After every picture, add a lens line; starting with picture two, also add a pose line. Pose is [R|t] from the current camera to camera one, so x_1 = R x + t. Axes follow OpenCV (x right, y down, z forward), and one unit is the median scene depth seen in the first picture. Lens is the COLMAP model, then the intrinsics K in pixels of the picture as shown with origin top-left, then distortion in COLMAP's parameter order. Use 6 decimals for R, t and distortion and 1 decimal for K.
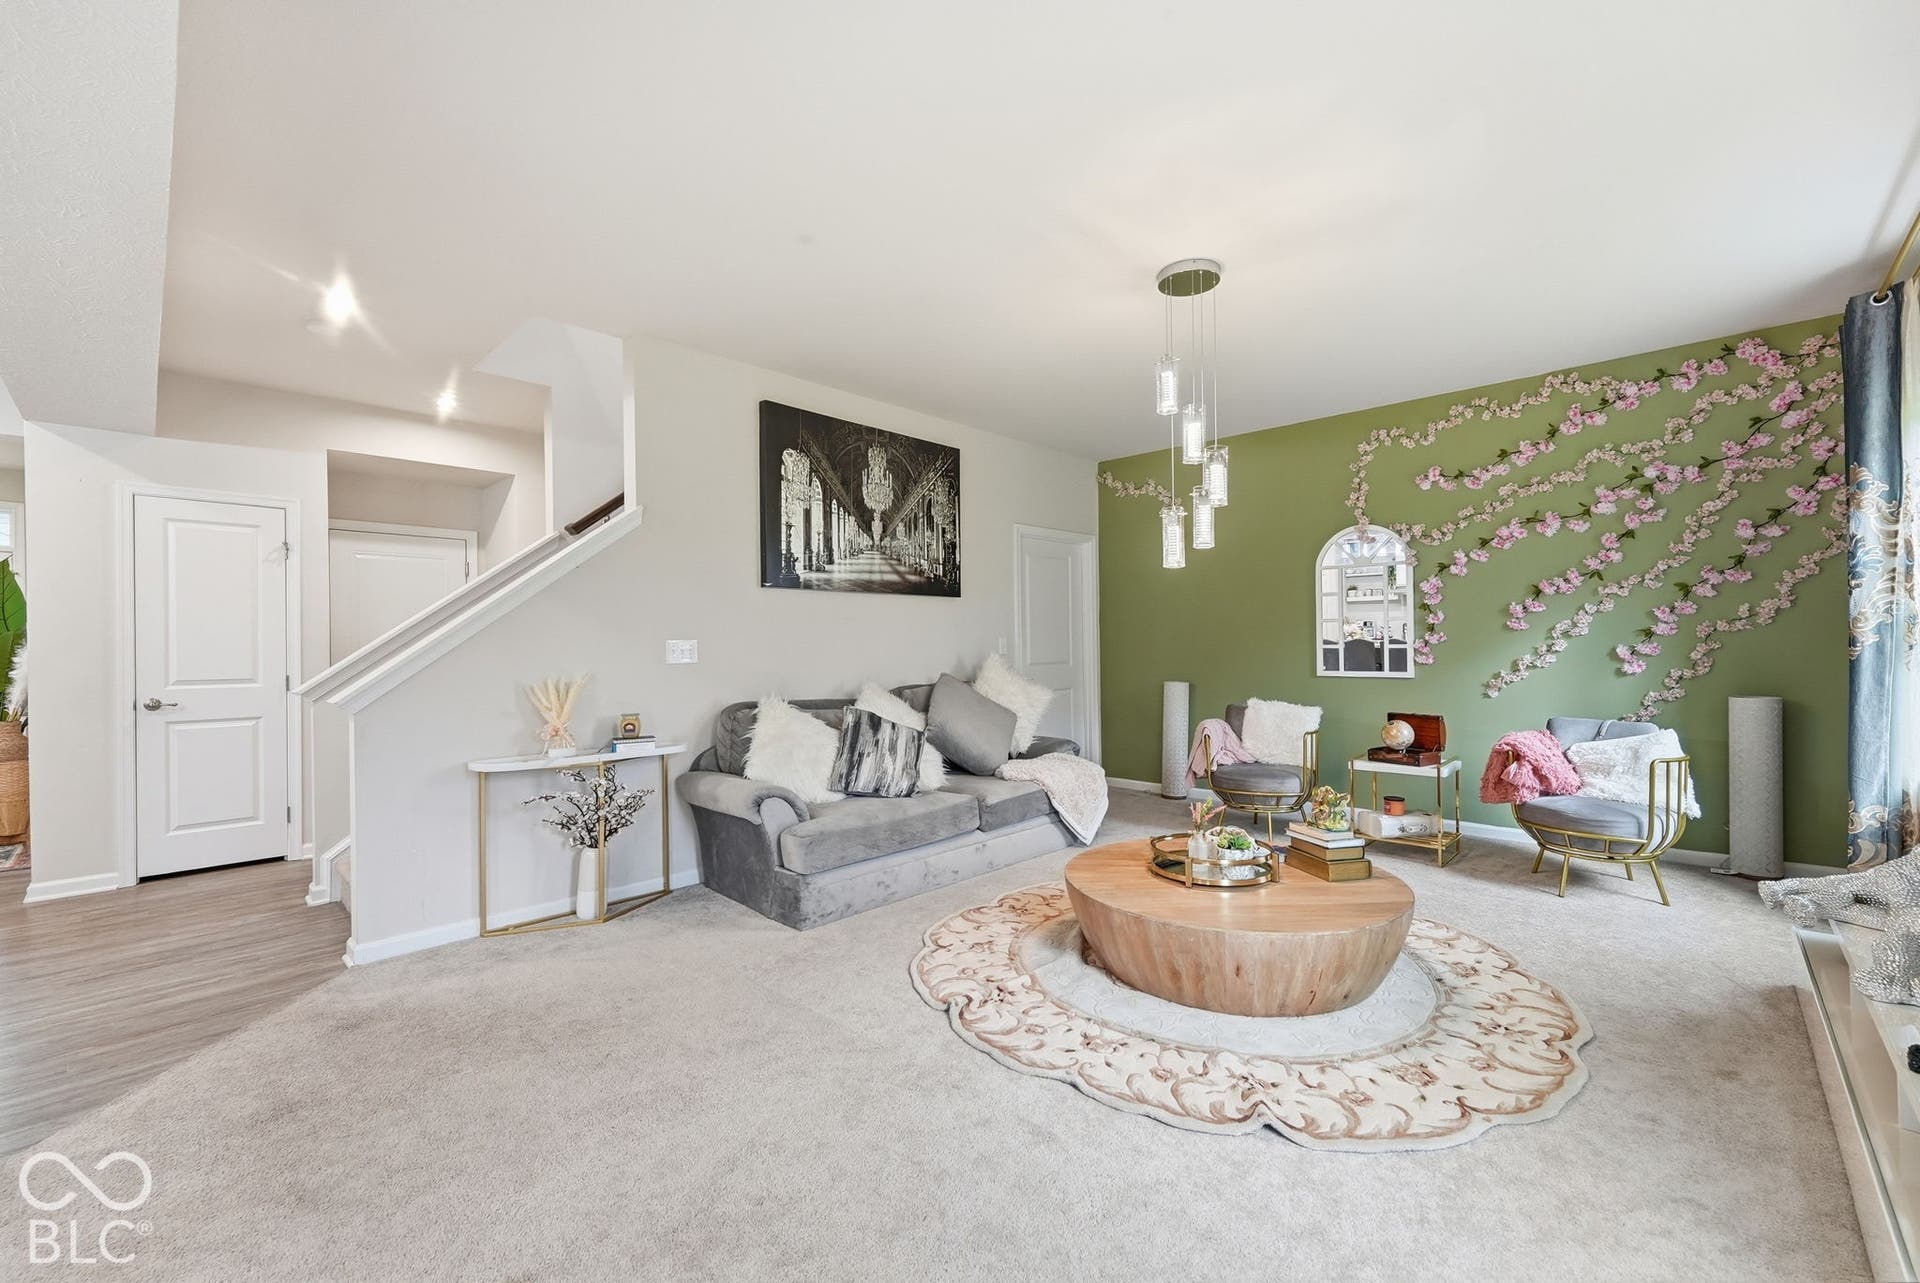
lens RADIAL K [[784.9, 0, 959.0], [0, 784.9, 647.5], [0, 0, 1]] dist [0.000781, -0.000176]
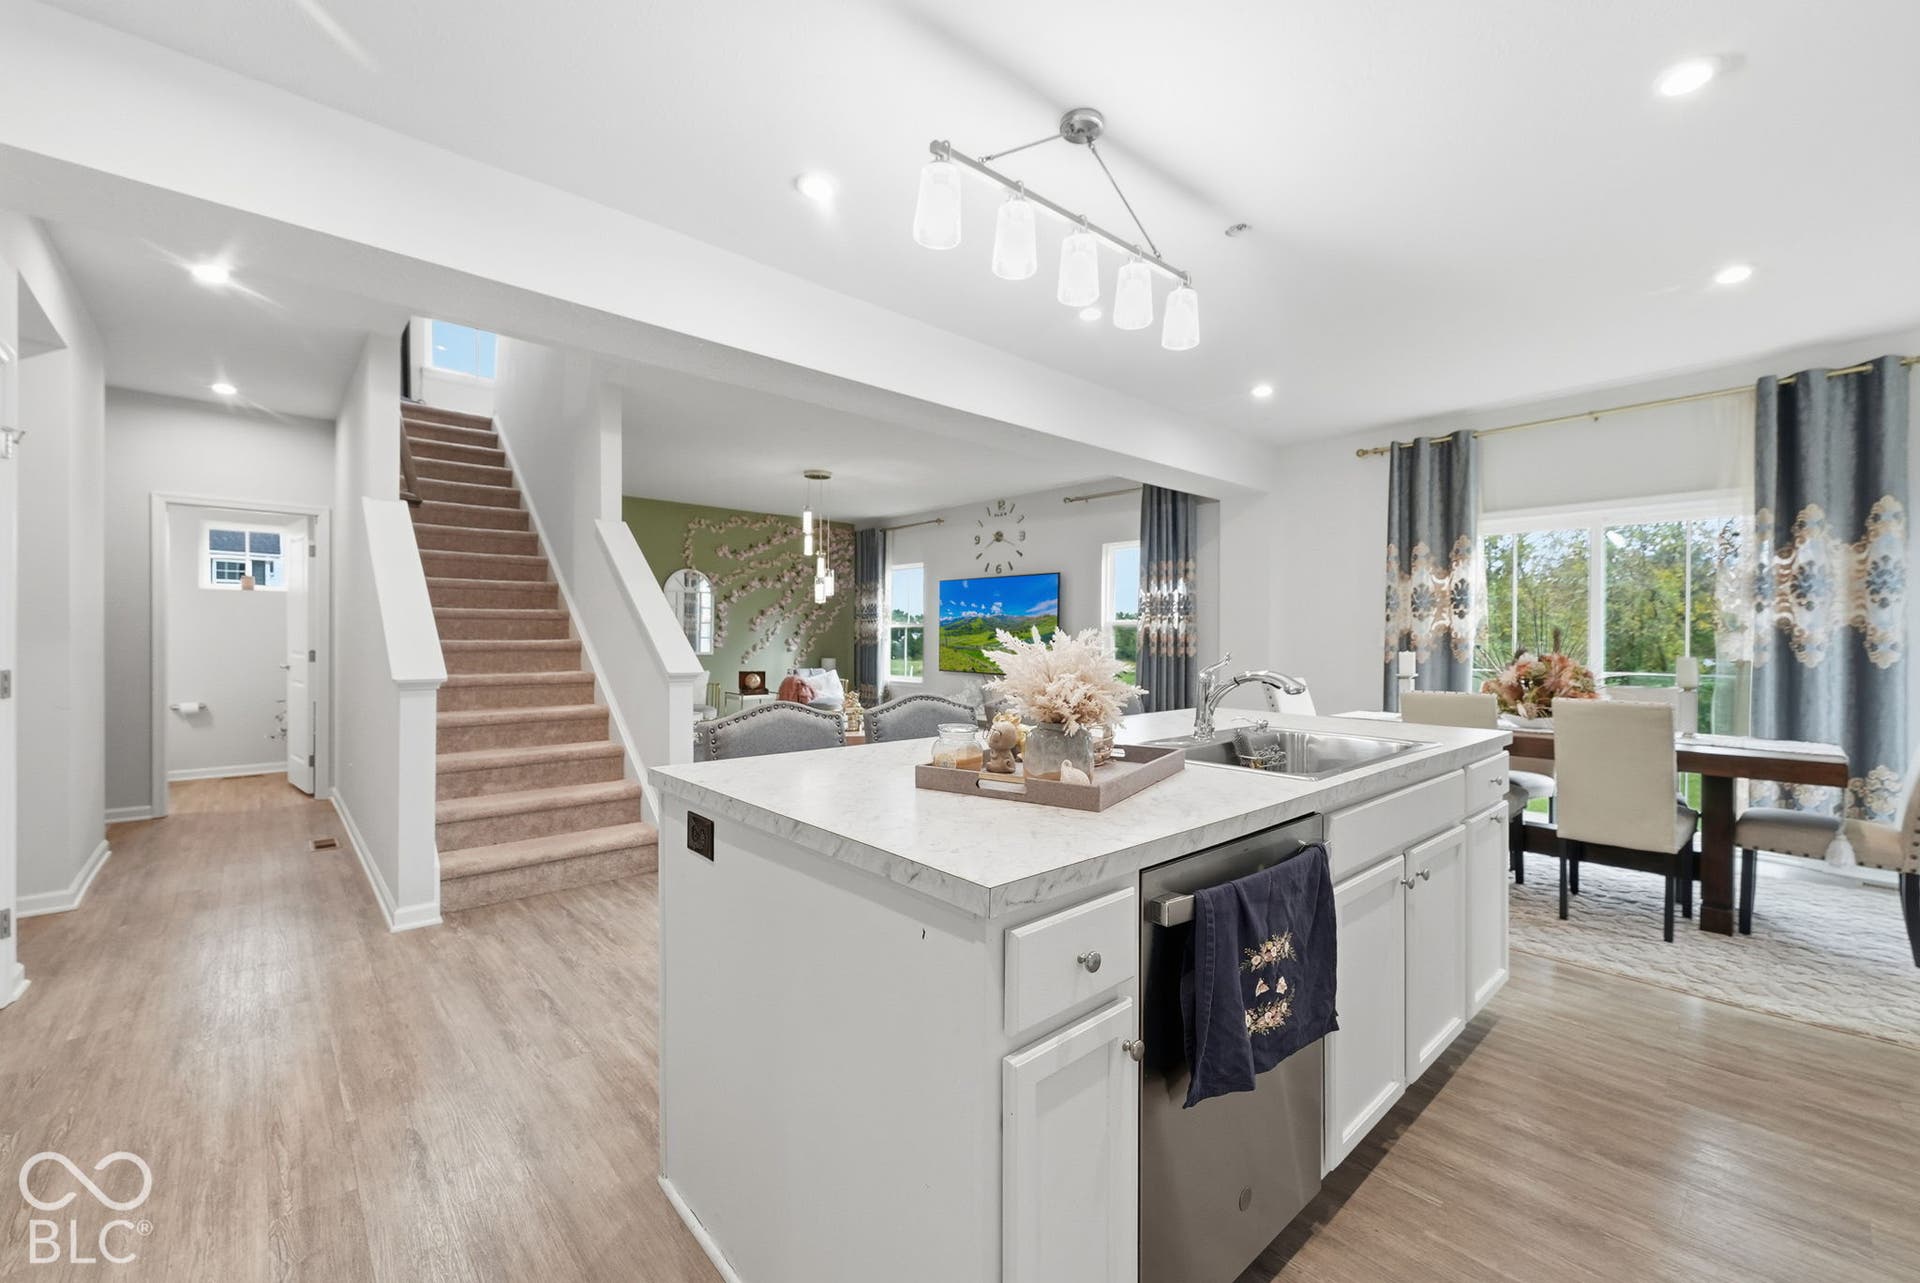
lens RADIAL K [[784.9, 0, 970.4], [0, 784.9, 639.8], [0, 0, 1]] dist [0.000781, -0.000176]
pose [[0.074827, 0.000211, 0.997196, -1.577340], [-0.011913, 0.999929, 0.000682, -0.006232], [-0.997125, -0.011931, 0.074825, 0.303565]]
